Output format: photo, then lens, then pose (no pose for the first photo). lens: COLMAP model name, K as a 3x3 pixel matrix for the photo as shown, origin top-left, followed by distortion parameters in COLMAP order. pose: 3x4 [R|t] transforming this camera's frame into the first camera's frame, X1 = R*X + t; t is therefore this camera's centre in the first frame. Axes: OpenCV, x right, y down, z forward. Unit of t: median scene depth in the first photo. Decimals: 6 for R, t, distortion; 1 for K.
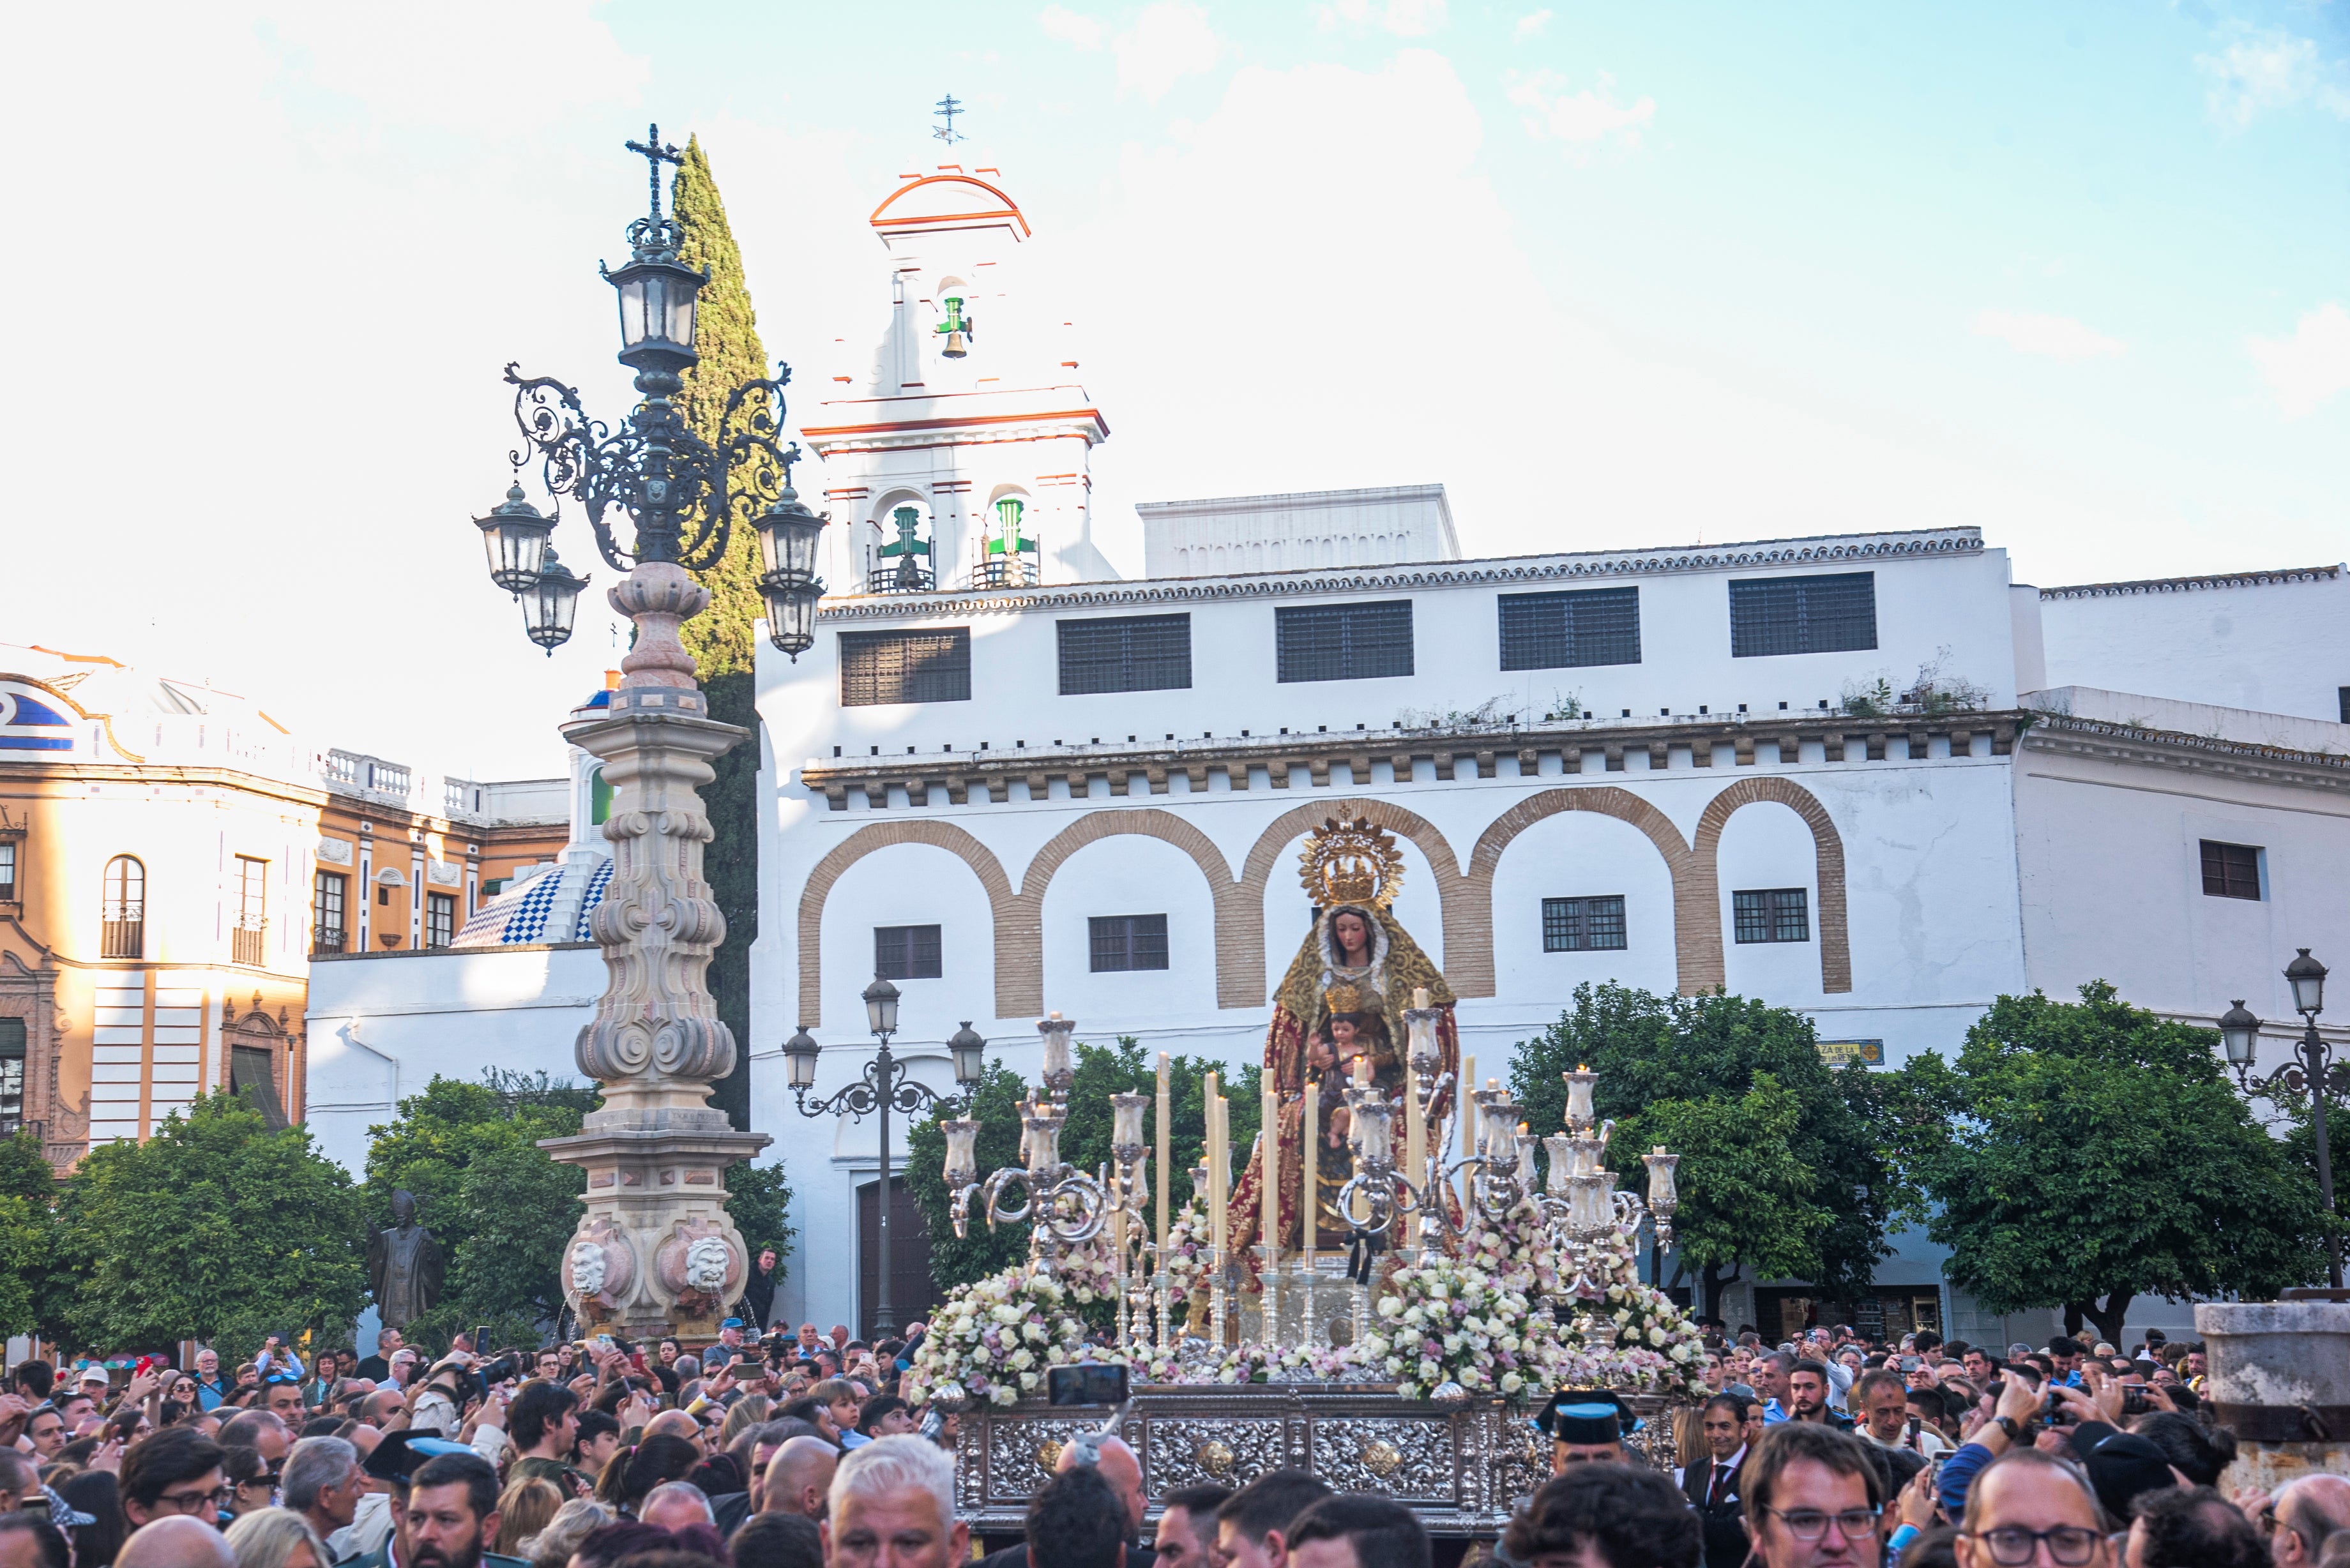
lens RADIAL K [[3327.4, 0, 1178.1], [0, 3327.4, 832.5], [0, 0, 1]] dist [0.243142, 0.038713]
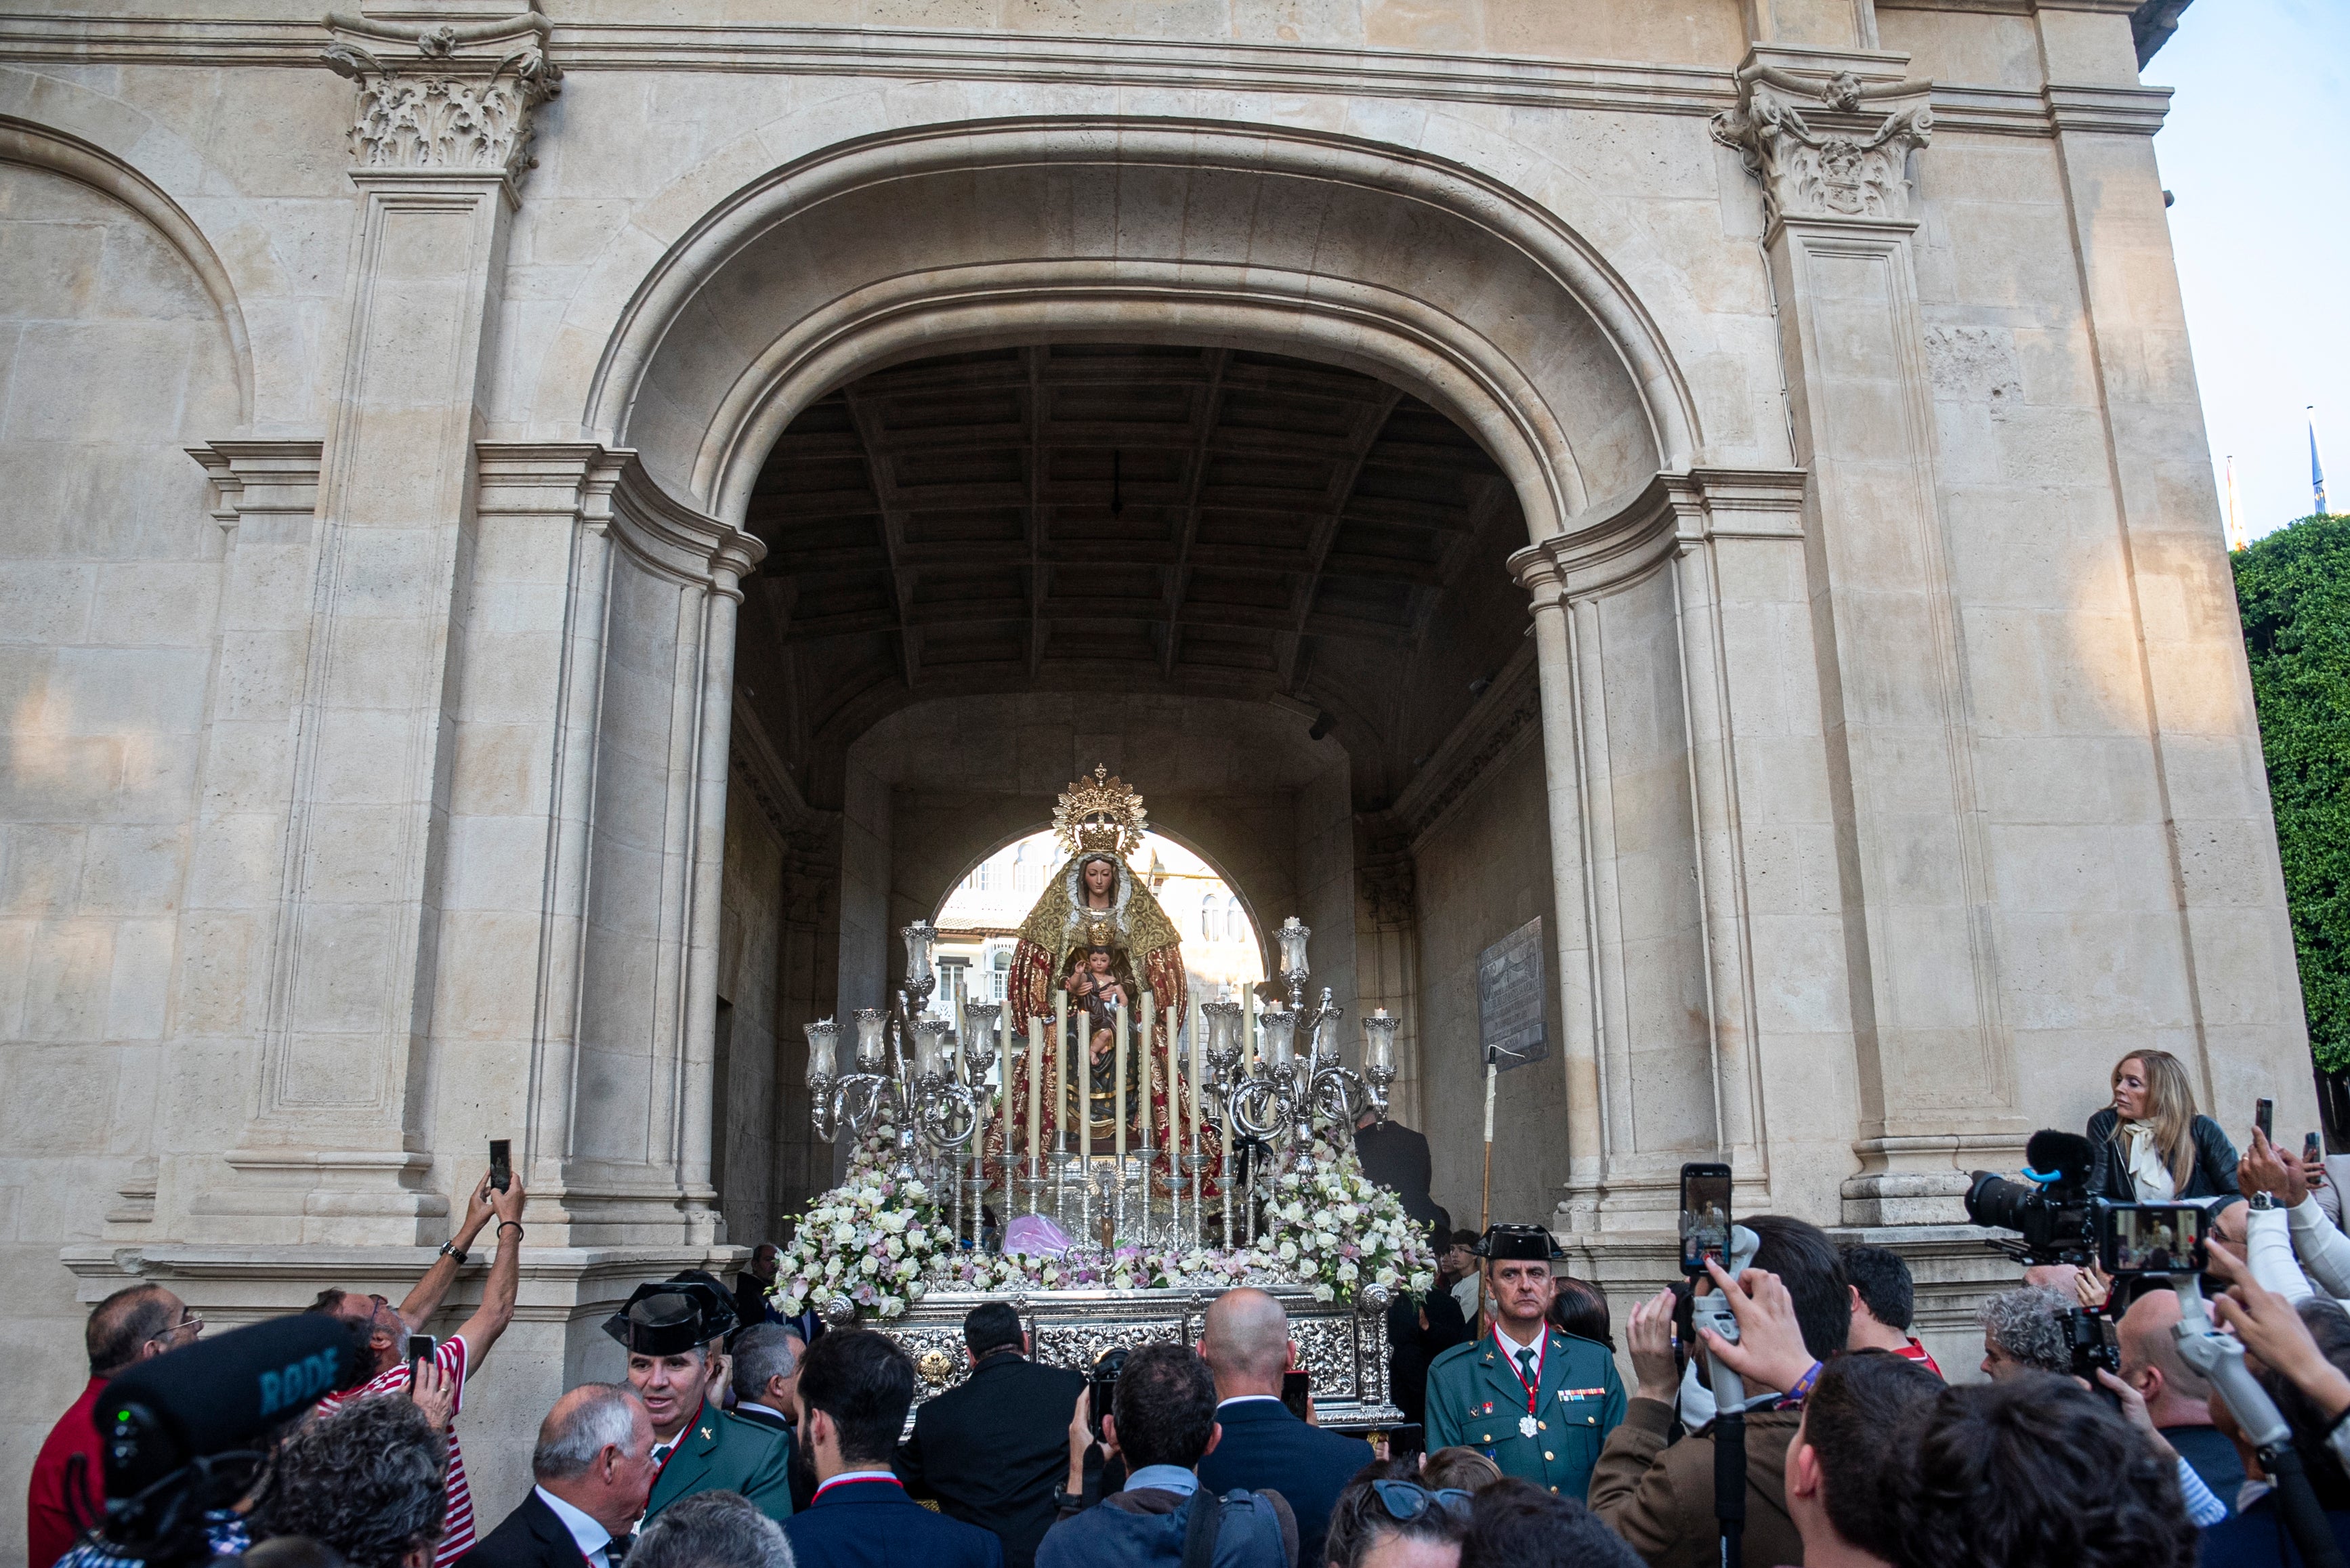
lens RADIAL K [[1730.9, 0, 1195.9], [0, 1730.9, 786.1], [0, 0, 1]] dist [-0.113506, 0.002376]
pose [[0.913831, 0.082512, 0.397624, -0.179081], [-0.047731, 0.994177, -0.096608, 0.062605], [-0.403280, 0.069304, 0.912449, 0.506515]]
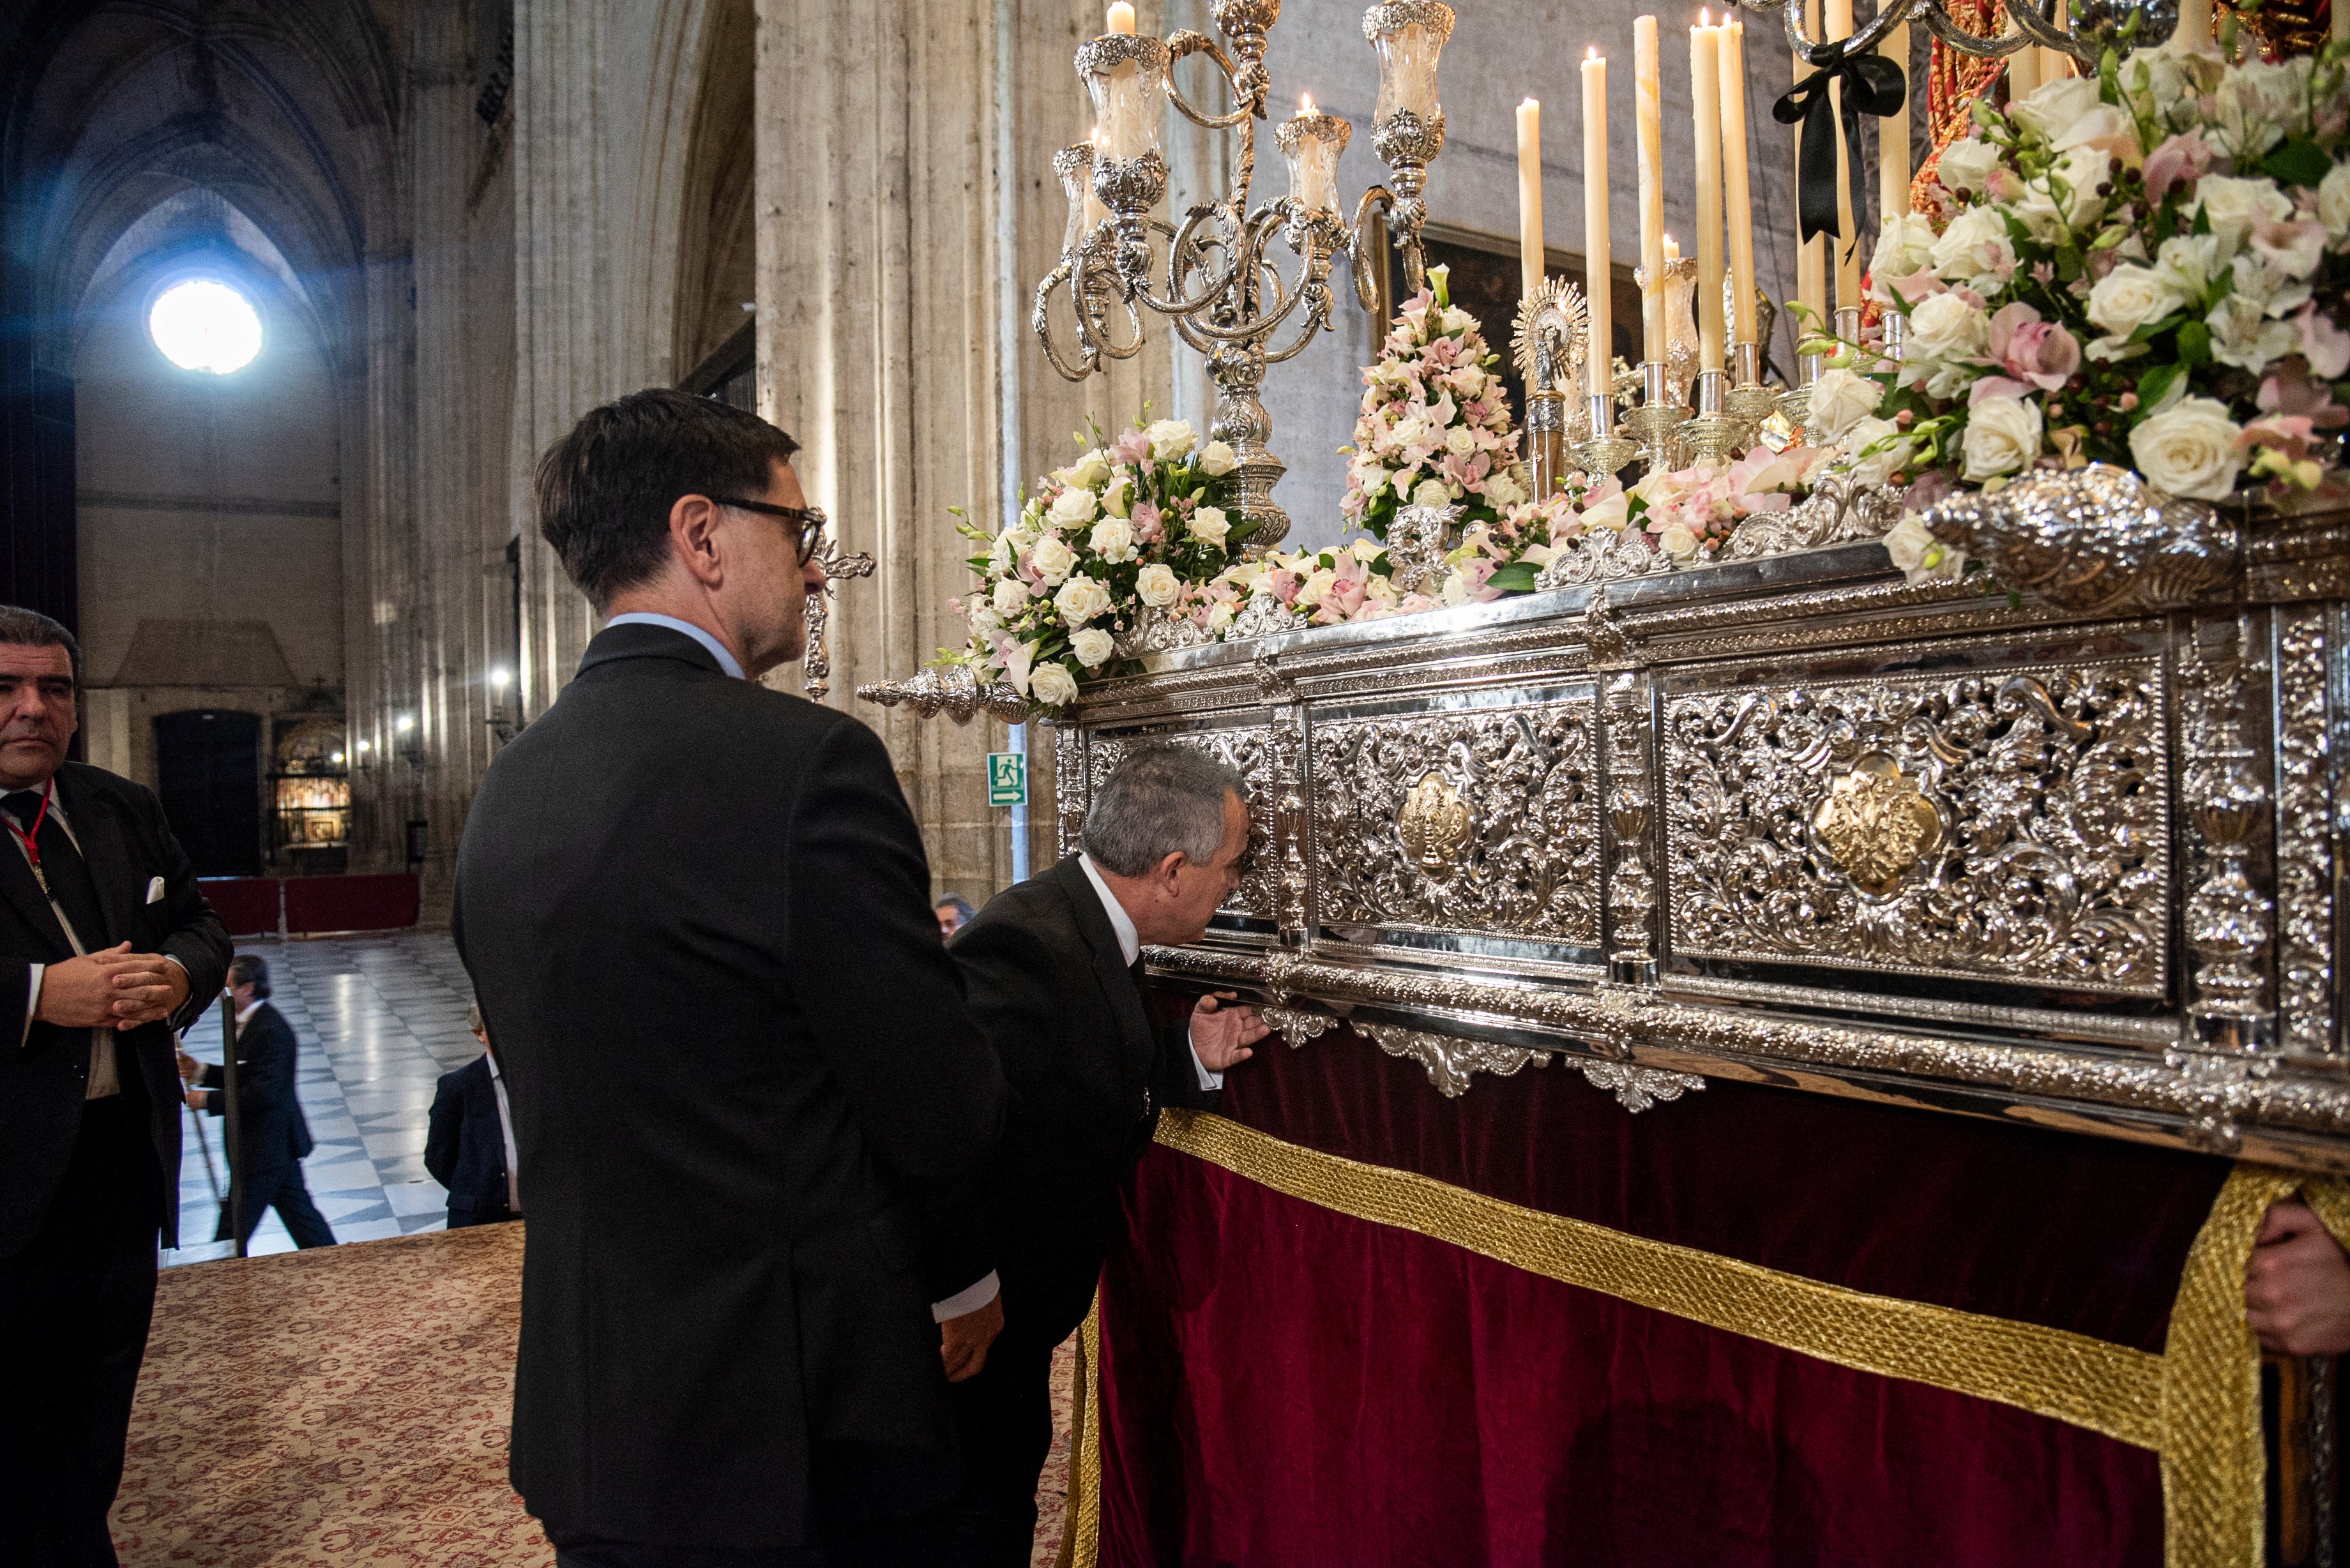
lens RADIAL K [[1676.4, 0, 1175.0], [0, 1676.4, 784.0], [0, 0, 1]] dist [-0.107477, 0.076931]
pose [[0.810735, -0.006408, -0.585378, 0.089231], [0.096098, 0.987832, 0.122280, 0.156675], [0.577471, -0.155390, 0.801487, 0.834271]]
